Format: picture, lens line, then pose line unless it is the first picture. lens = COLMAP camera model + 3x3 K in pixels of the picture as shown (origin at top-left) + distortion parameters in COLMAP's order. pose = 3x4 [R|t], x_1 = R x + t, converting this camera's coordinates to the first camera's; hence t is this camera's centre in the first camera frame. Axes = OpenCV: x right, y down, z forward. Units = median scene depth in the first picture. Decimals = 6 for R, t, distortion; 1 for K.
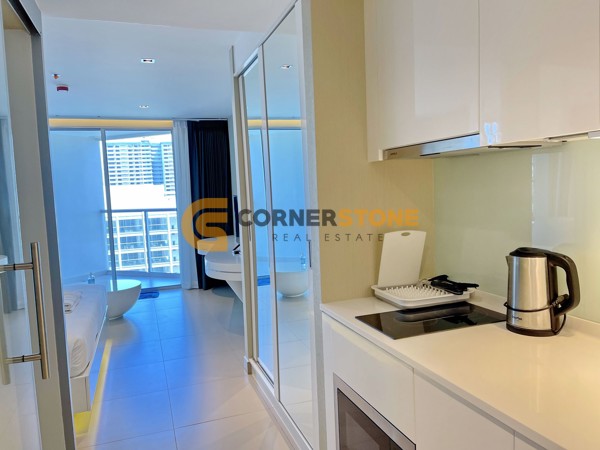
lens RADIAL K [[449.2, 0, 298.8], [0, 449.2, 226.1], [0, 0, 1]] dist [0.065117, -0.000008]
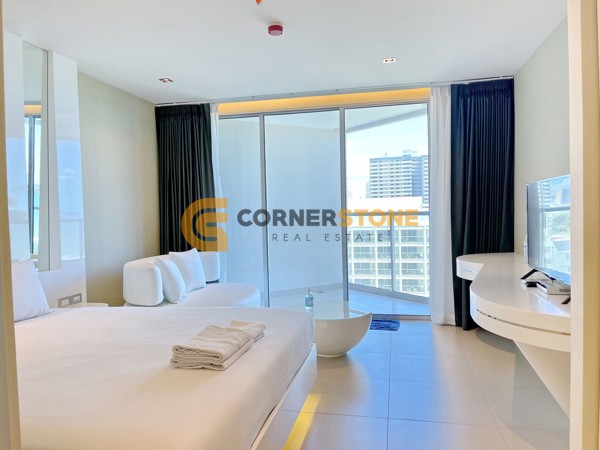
lens RADIAL K [[449.2, 0, 298.8], [0, 449.2, 226.1], [0, 0, 1]] dist [0.065117, -0.000008]
pose [[0.849569, 0.036931, -0.526184, -0.064672], [-0.051990, 0.998551, -0.013859, 0.007947], [0.524910, 0.039130, 0.850258, 0.273162]]
